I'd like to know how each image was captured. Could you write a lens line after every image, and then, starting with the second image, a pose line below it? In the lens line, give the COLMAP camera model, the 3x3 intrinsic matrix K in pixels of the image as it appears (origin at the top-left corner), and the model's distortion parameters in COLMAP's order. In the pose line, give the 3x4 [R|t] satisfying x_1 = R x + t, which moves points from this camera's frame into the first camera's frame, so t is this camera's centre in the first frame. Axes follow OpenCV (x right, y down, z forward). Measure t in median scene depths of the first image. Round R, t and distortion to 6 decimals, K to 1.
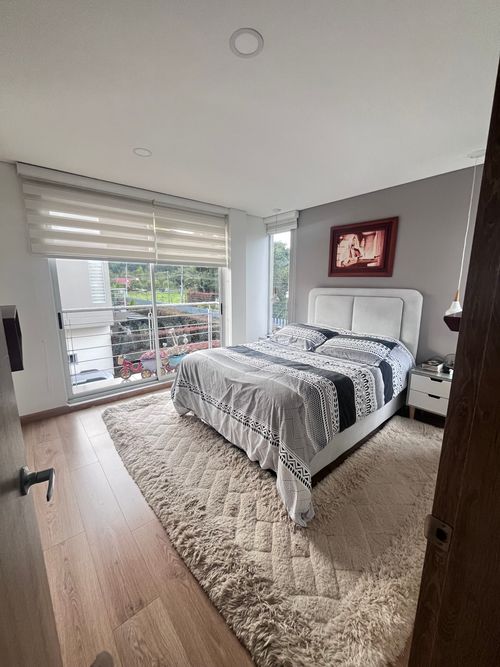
lens RADIAL K [[266.5, 0, 248.5], [0, 266.5, 333.1], [0, 0, 1]] dist [-0.012215, -0.000152]
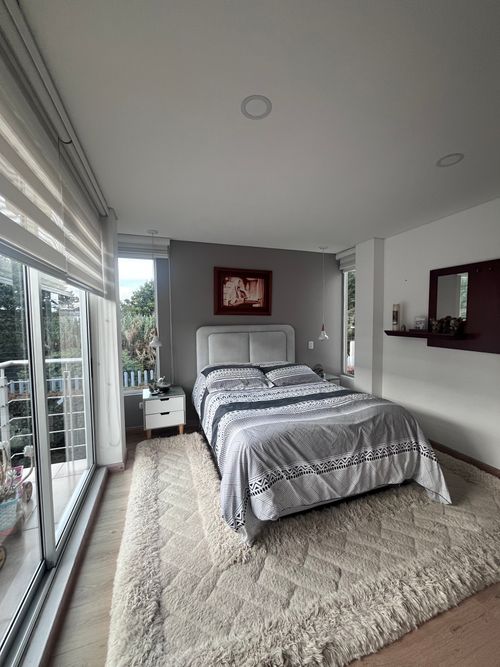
lens RADIAL K [[266.5, 0, 251.4], [0, 266.5, 335.7], [0, 0, 1]] dist [-0.012215, -0.000152]
pose [[0.355498, -0.056415, 0.932973, -0.644314], [0.183298, 0.983002, -0.010403, -0.112191], [-0.916528, 0.174711, 0.359796, 0.592247]]
